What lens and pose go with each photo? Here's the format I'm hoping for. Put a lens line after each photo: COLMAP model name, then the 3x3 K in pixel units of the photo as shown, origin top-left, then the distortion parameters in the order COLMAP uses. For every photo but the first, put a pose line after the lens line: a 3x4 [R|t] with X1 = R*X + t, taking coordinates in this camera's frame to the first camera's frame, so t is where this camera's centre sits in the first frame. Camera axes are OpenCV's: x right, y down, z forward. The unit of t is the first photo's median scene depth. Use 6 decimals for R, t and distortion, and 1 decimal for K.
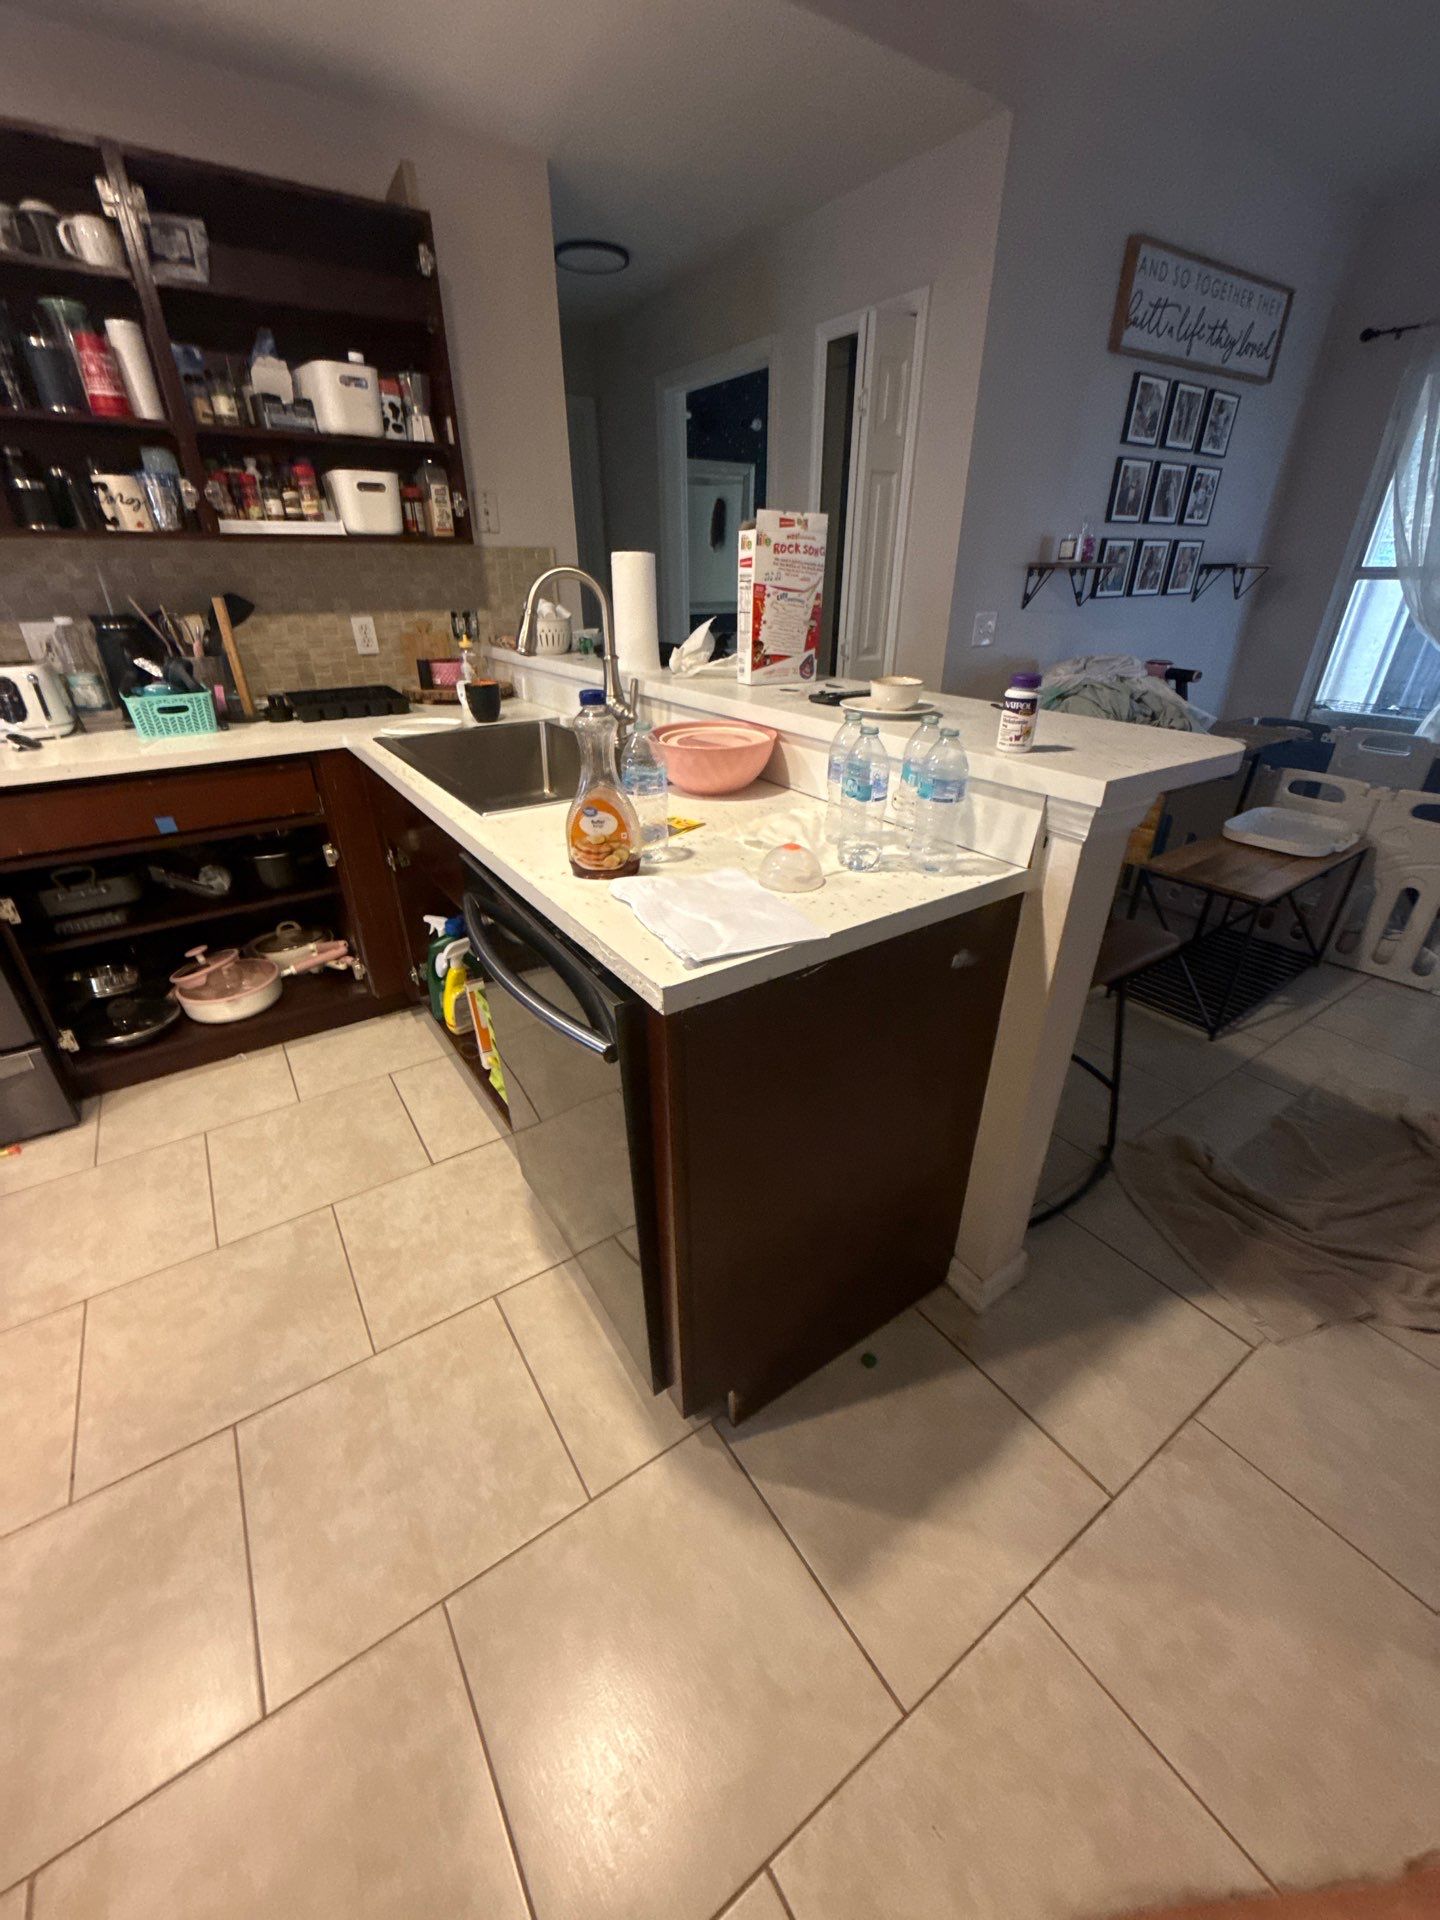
lens RADIAL K [[759.3, 0, 721.1], [0, 759.3, 962.2], [0, 0, 1]] dist [-0.001354, -0.000347]
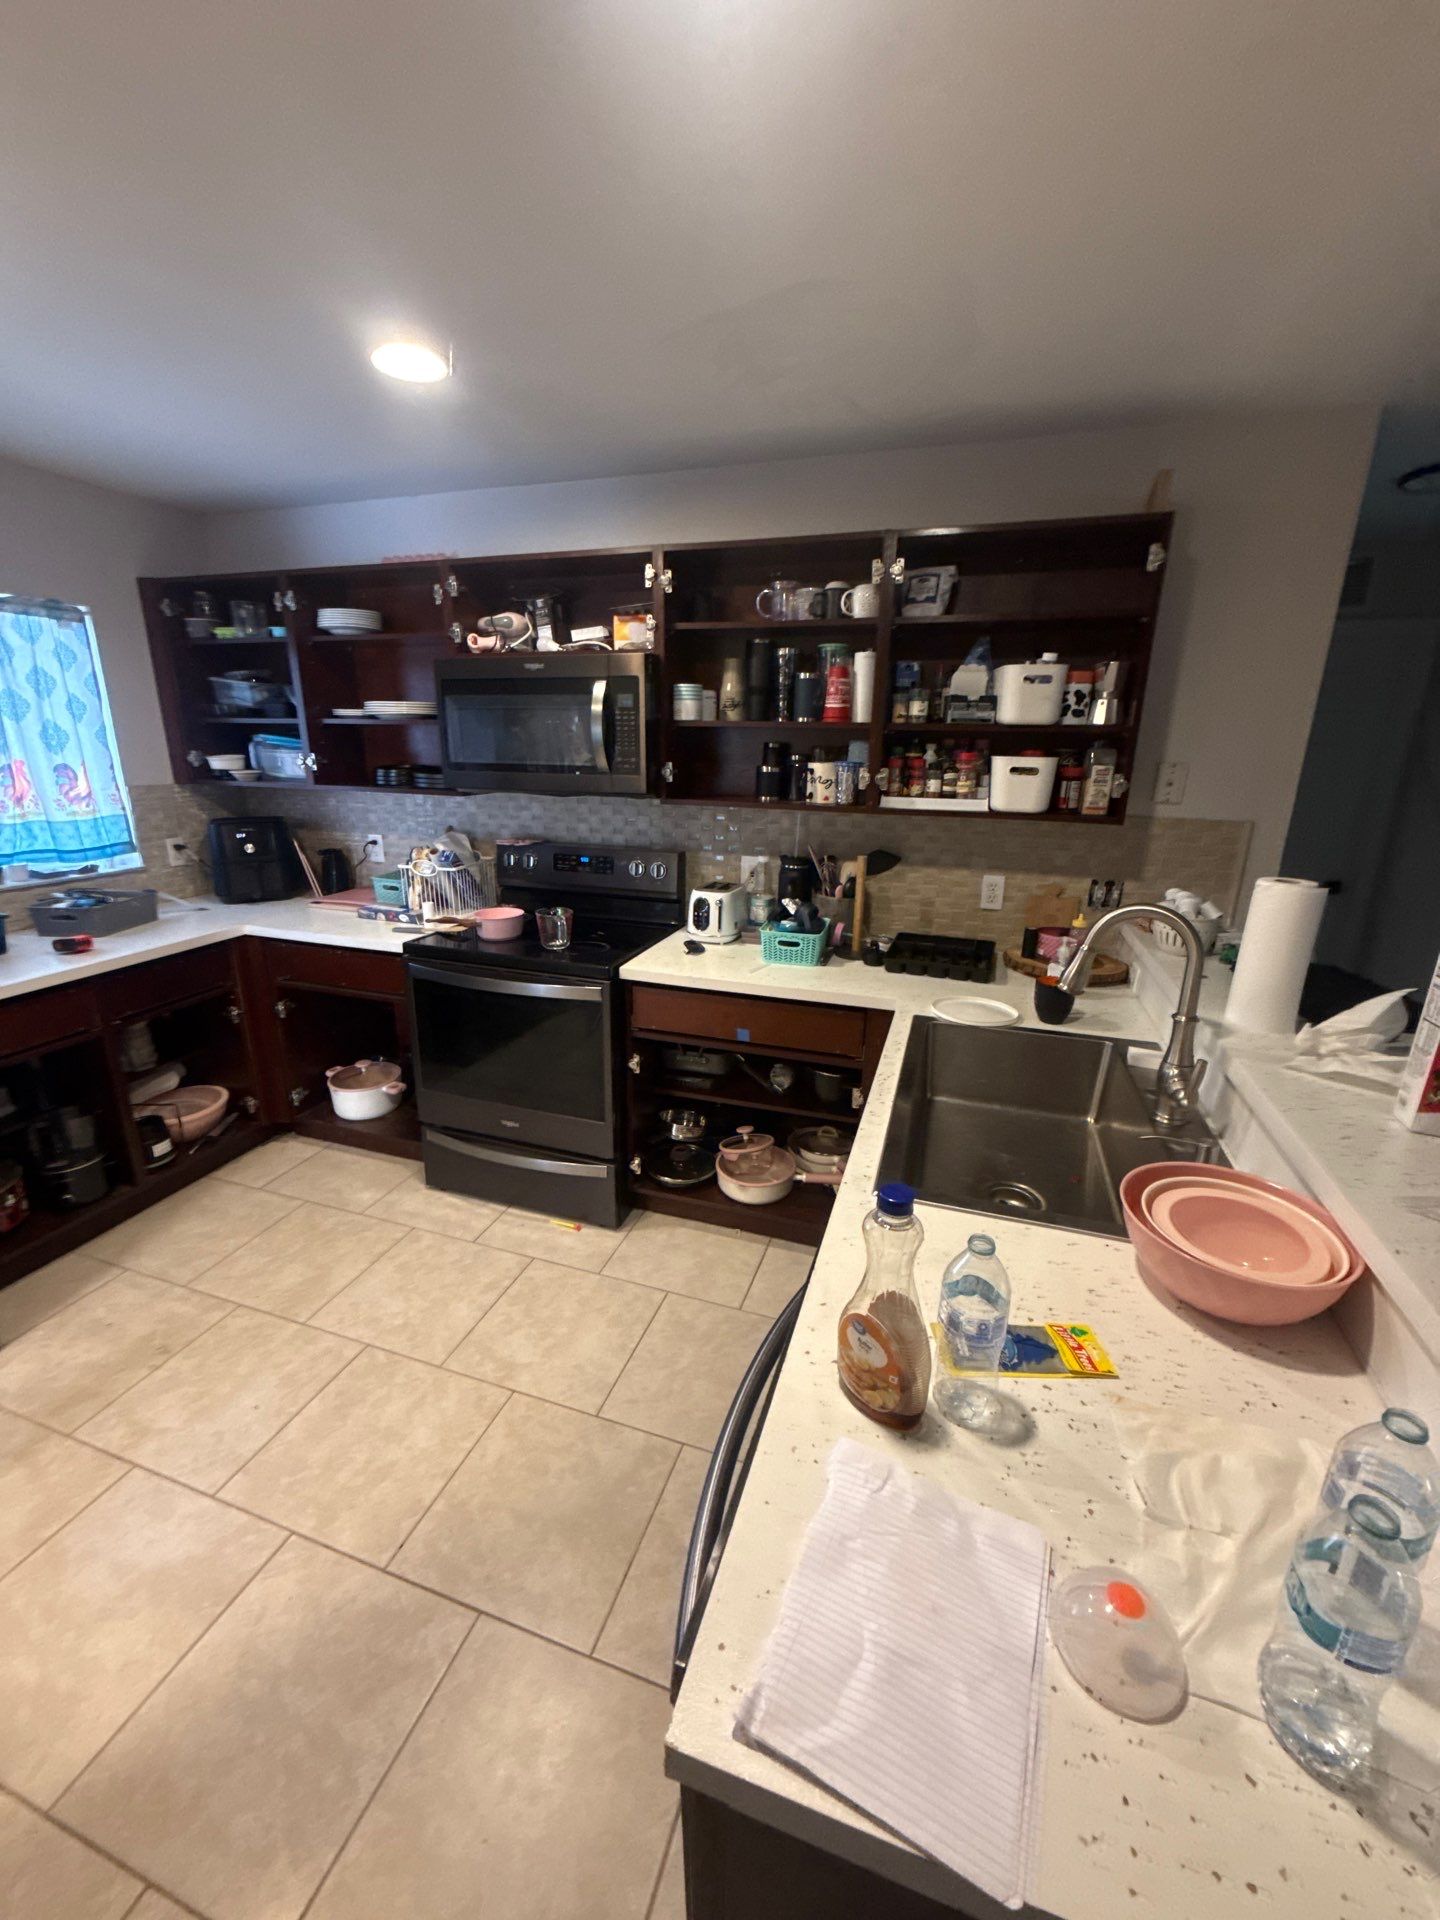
lens RADIAL K [[759.3, 0, 721.1], [0, 759.3, 962.2], [0, 0, 1]] dist [-0.001354, -0.000347]
pose [[0.606626, 0.233865, -0.759811, 0.127064], [-0.380001, 0.924796, -0.018743, -0.257059], [0.698286, 0.300099, 0.649874, 0.173340]]
